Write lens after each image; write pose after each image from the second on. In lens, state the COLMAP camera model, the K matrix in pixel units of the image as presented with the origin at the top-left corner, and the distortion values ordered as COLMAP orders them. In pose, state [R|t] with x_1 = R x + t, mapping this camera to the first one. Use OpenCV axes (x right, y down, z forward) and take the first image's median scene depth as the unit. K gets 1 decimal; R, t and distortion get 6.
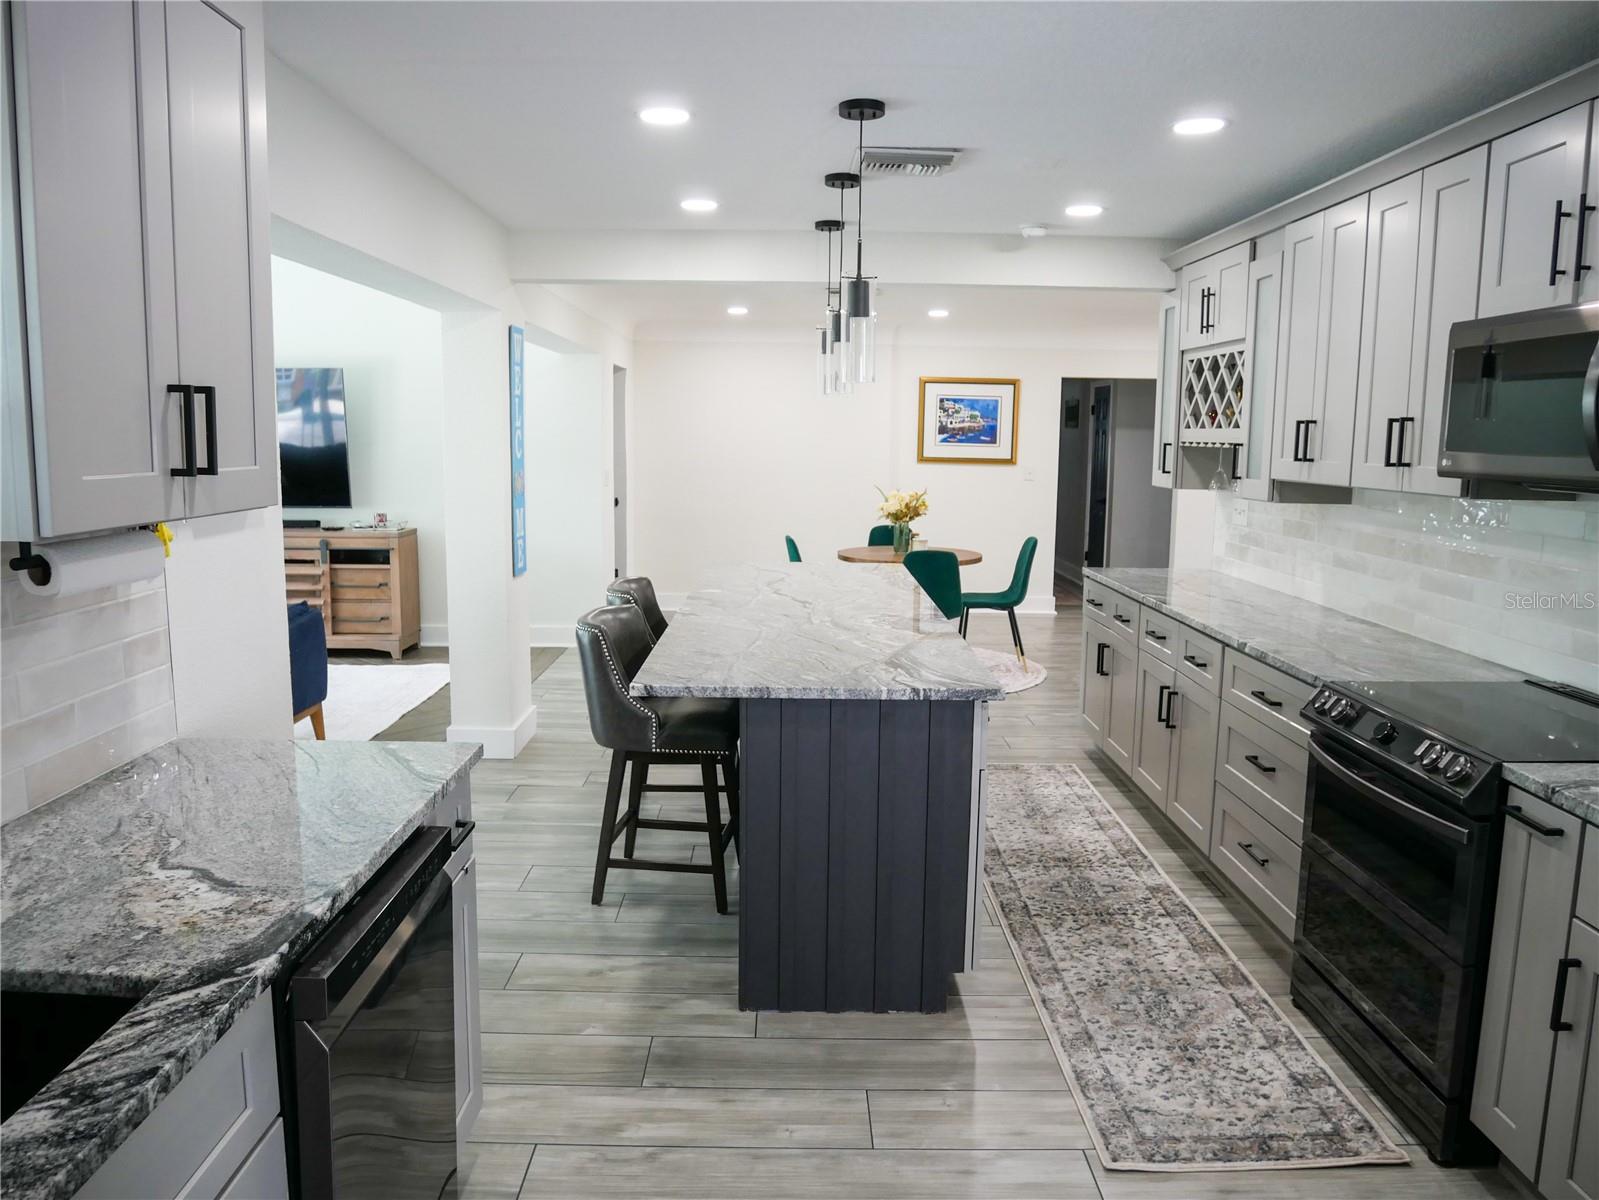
lens RADIAL K [[1149.3, 0, 793.8], [0, 1149.3, 593.1], [0, 0, 1]] dist [-0.075667, 0.030847]
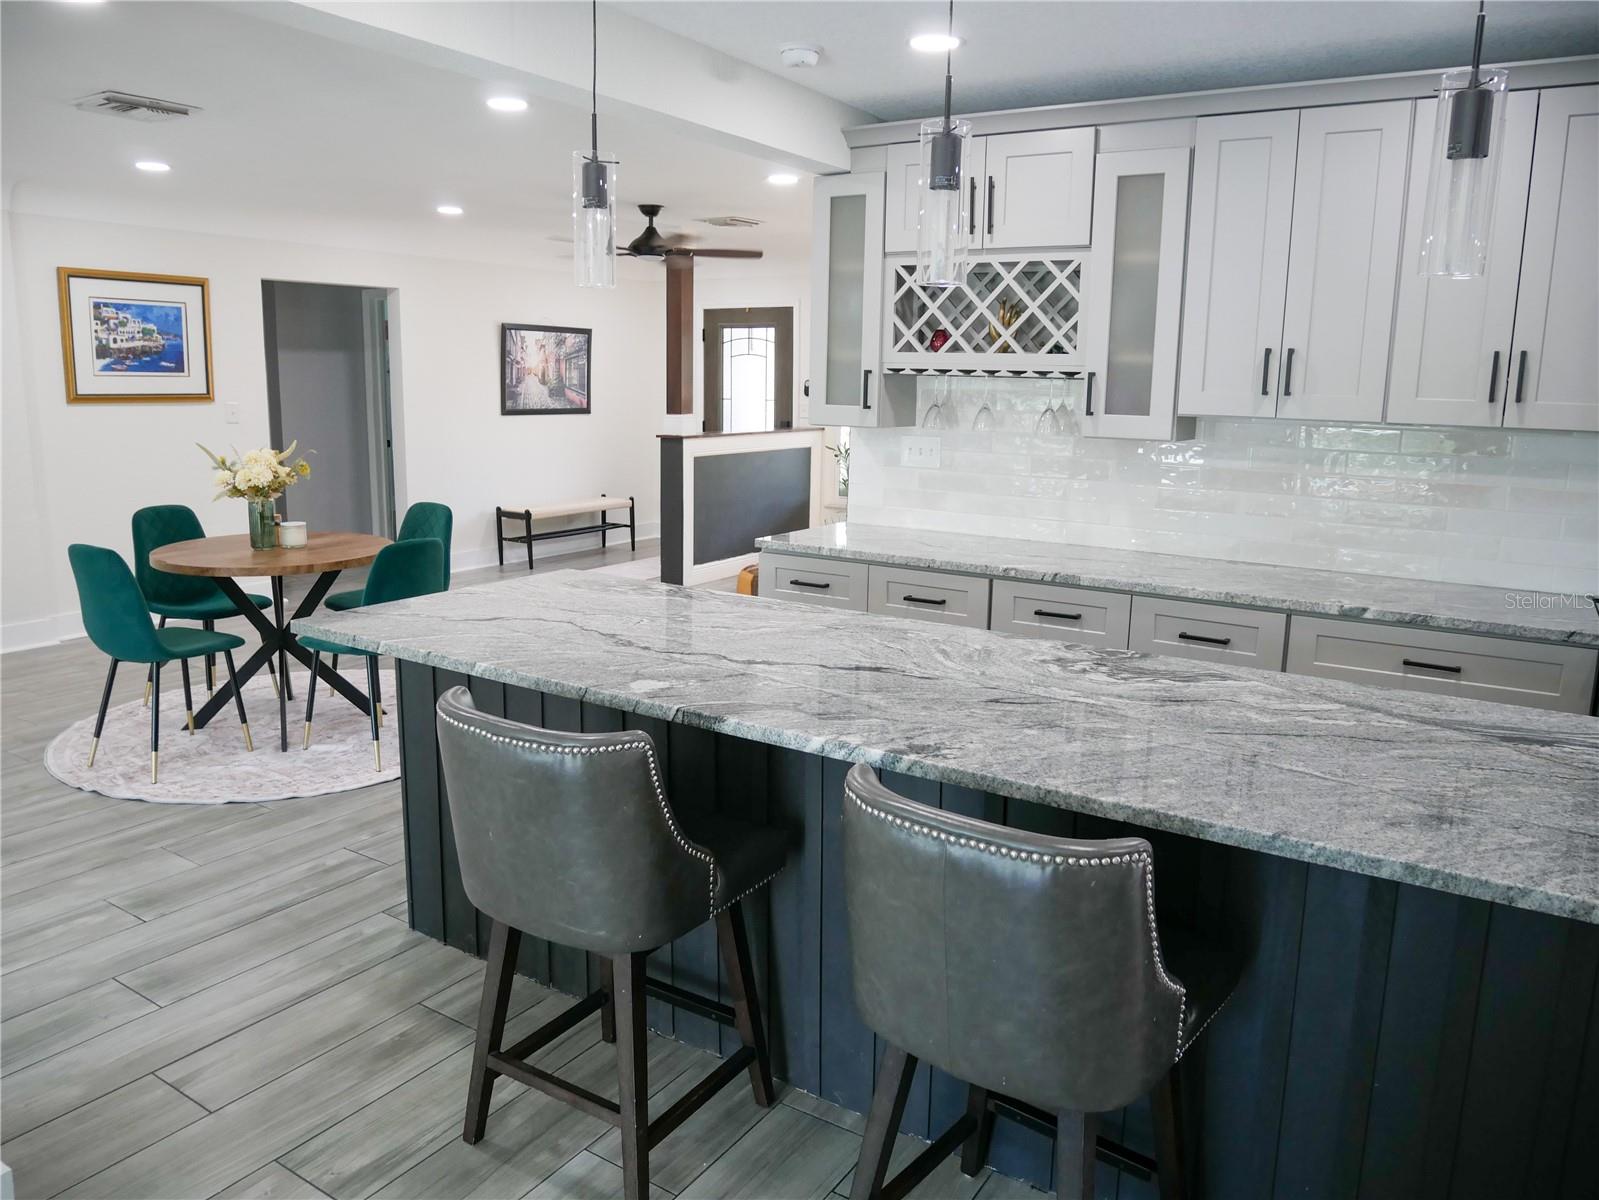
lens RADIAL K [[1149.3, 0, 793.8], [0, 1149.3, 593.1], [0, 0, 1]] dist [-0.075667, 0.030847]
pose [[0.541280, -0.159894, 0.825500, -0.462551], [0.104729, 0.986928, 0.122491, -0.099852], [-0.834295, 0.020152, 0.550950, 0.740645]]
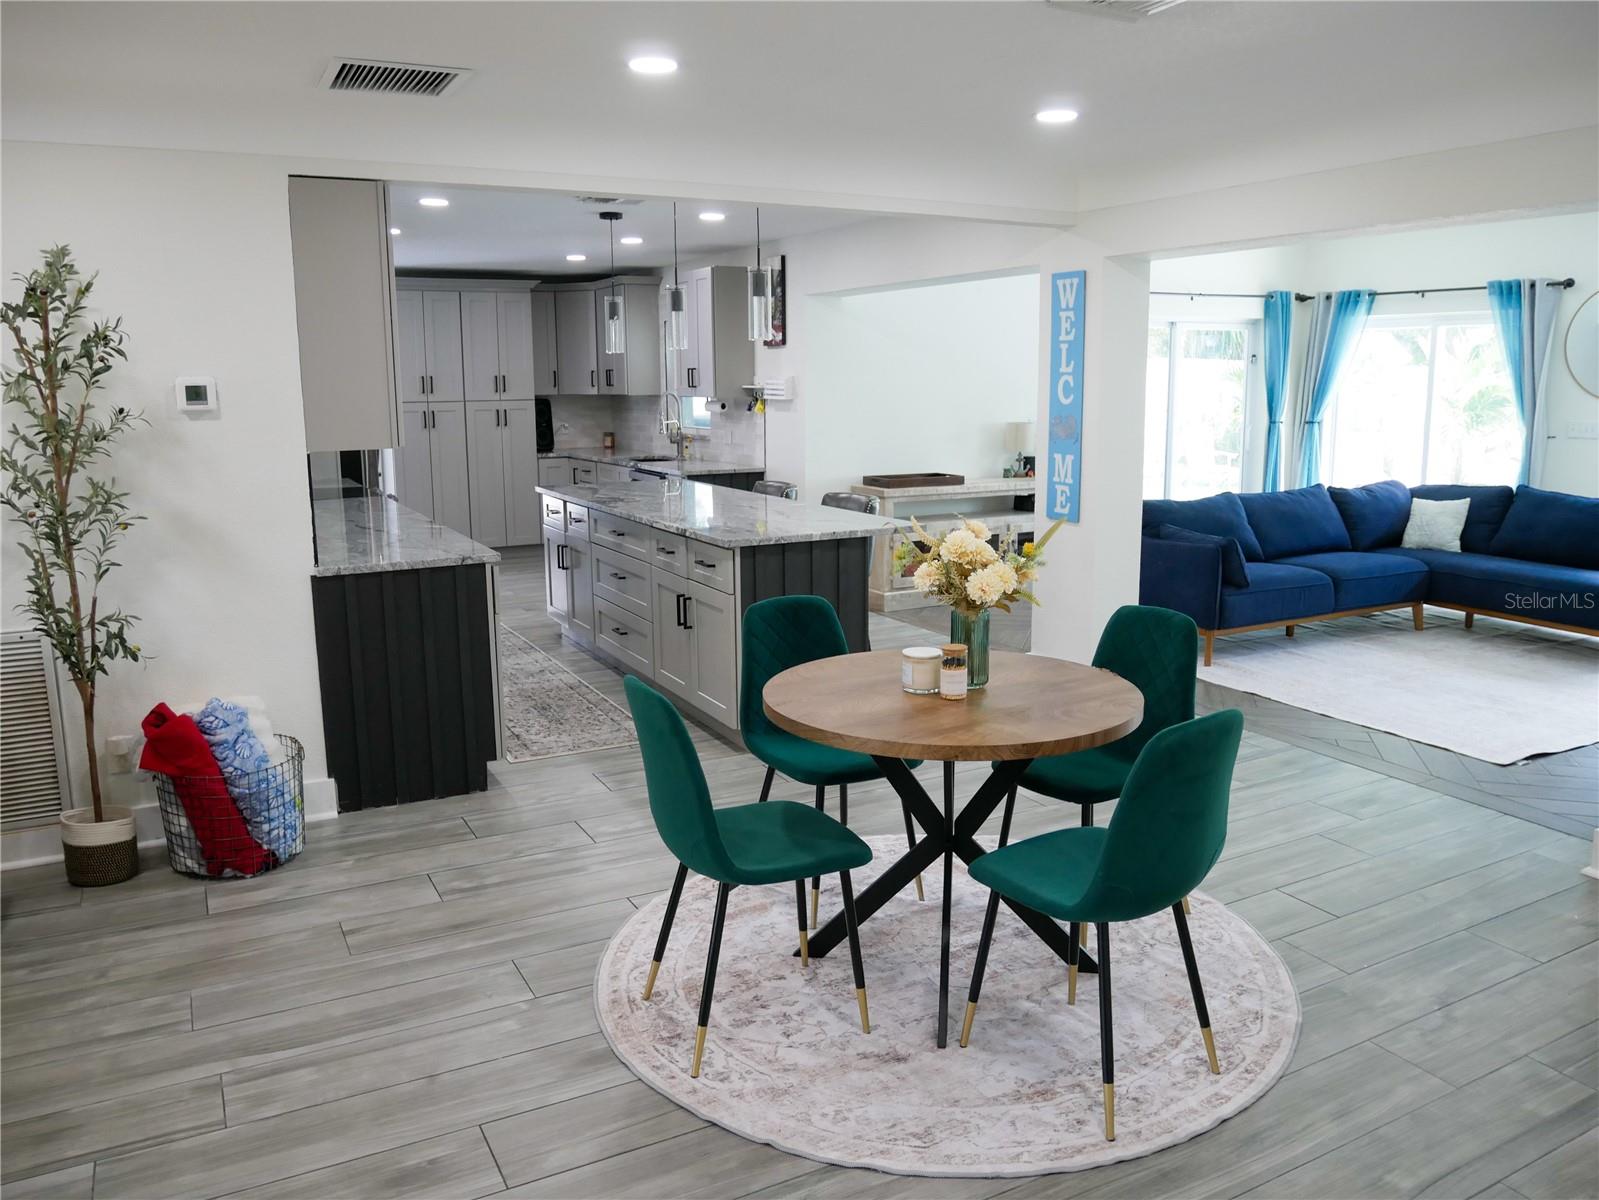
lens RADIAL K [[1191.1, 0, 805.0], [0, 1191.1, 593.1], [0, 0, 1]] dist [-0.078711, 0.036328]
pose [[-0.884667, 0.078910, -0.459496, 0.567564], [-0.067215, 0.953690, 0.293187, -0.313936], [0.461352, 0.290257, -0.838394, 2.288672]]
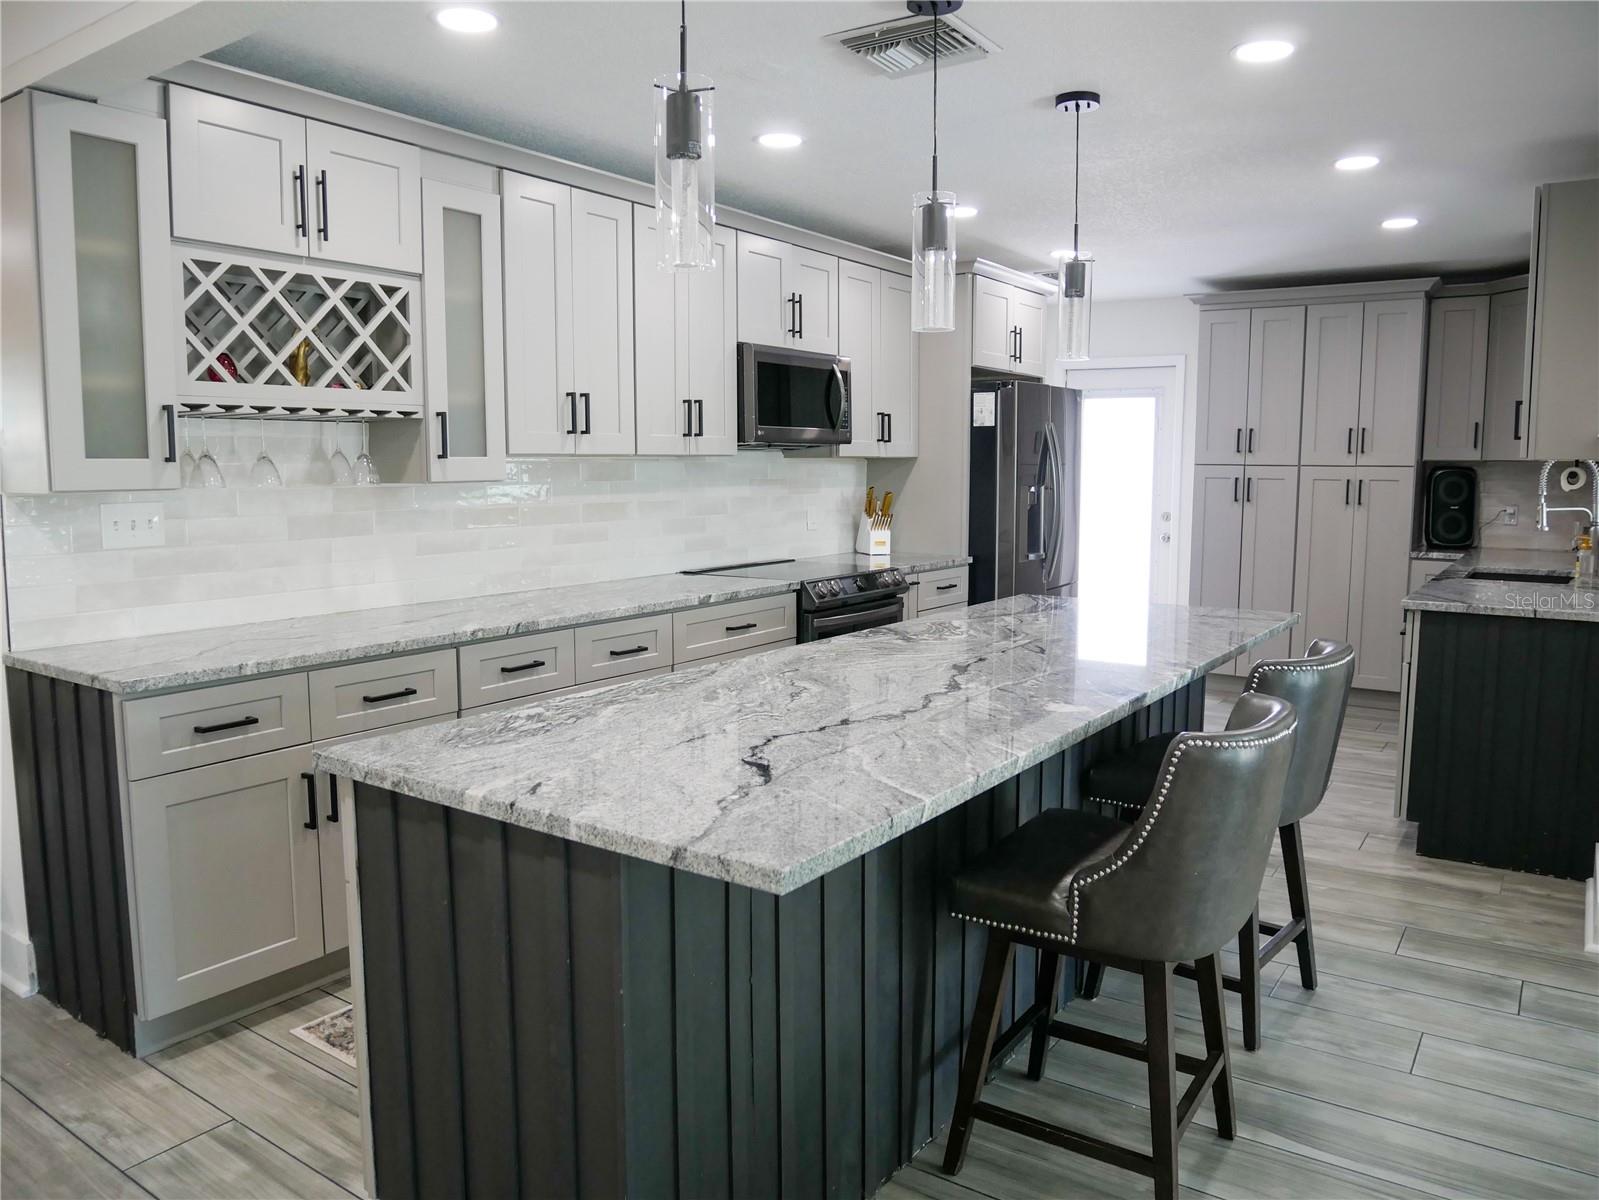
lens RADIAL K [[1149.3, 0, 793.8], [0, 1149.3, 593.1], [0, 0, 1]] dist [-0.075667, 0.030847]
pose [[-0.816425, -0.076127, 0.572412, -0.269377], [0.070961, 0.970532, 0.230285, -0.178820], [-0.573075, 0.228629, -0.786965, 1.541977]]
